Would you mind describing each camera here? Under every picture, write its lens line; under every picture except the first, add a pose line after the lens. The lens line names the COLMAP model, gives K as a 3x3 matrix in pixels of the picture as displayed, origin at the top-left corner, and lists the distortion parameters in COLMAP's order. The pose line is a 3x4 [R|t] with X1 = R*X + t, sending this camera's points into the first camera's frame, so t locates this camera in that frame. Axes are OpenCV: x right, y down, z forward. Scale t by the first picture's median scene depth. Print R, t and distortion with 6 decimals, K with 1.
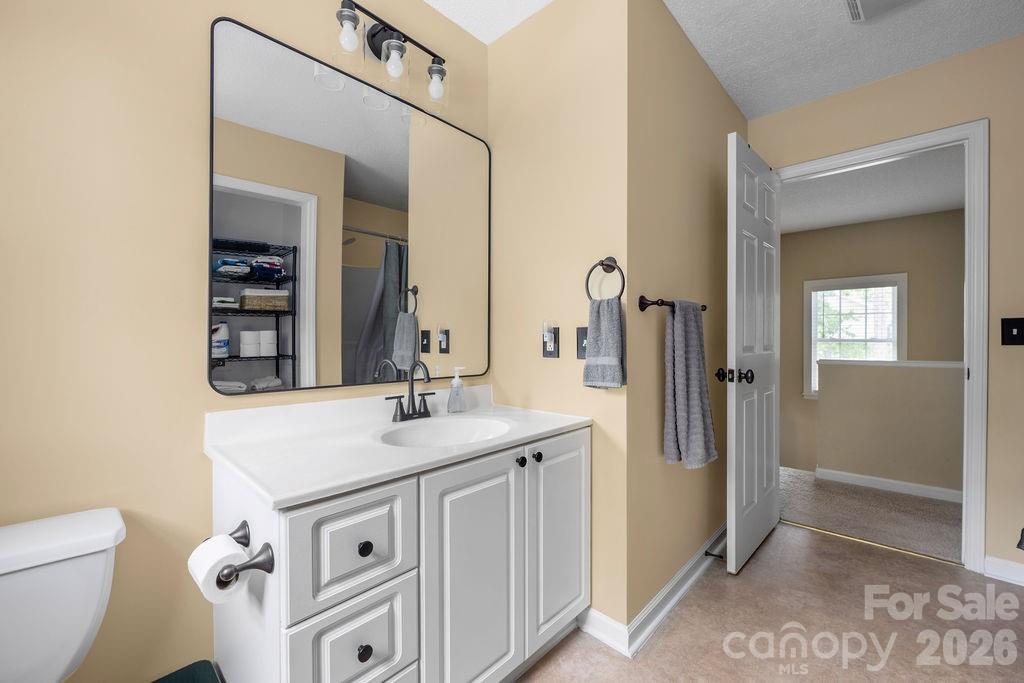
lens RADIAL K [[417.4, 0, 506.1], [0, 417.4, 334.4], [0, 0, 1]] dist [-0.007480, 0.001732]
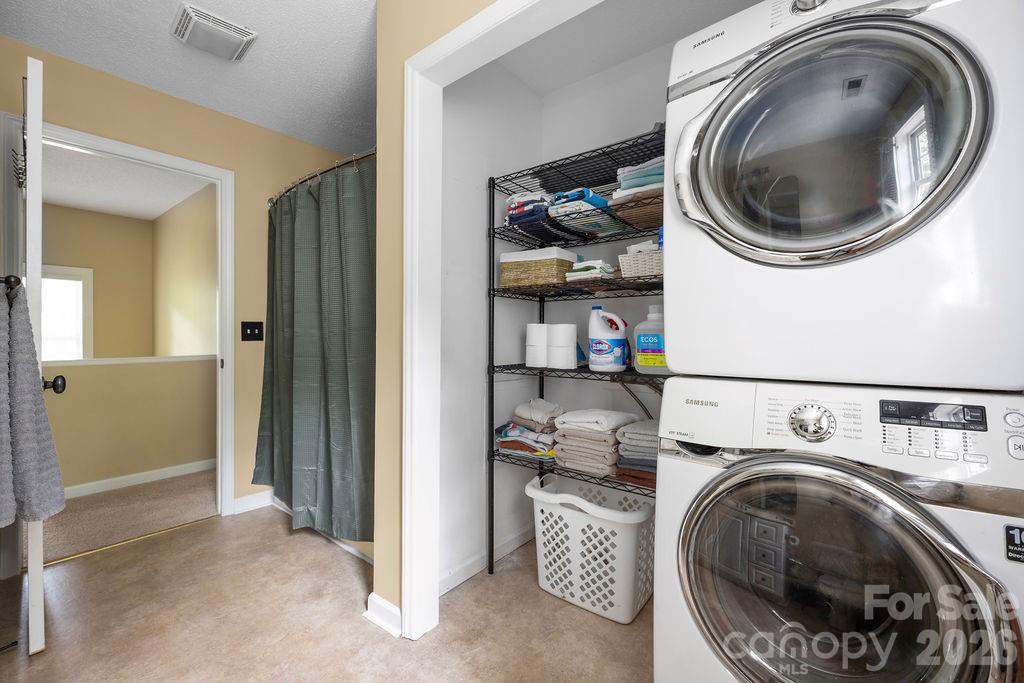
lens RADIAL K [[417.4, 0, 513.1], [0, 417.4, 341.7], [0, 0, 1]] dist [-0.007480, 0.001732]
pose [[-0.062814, -0.010762, 0.997967, -0.207202], [-0.013904, 0.999854, 0.009907, 0.002249], [-0.997928, -0.013254, -0.062954, 0.187244]]
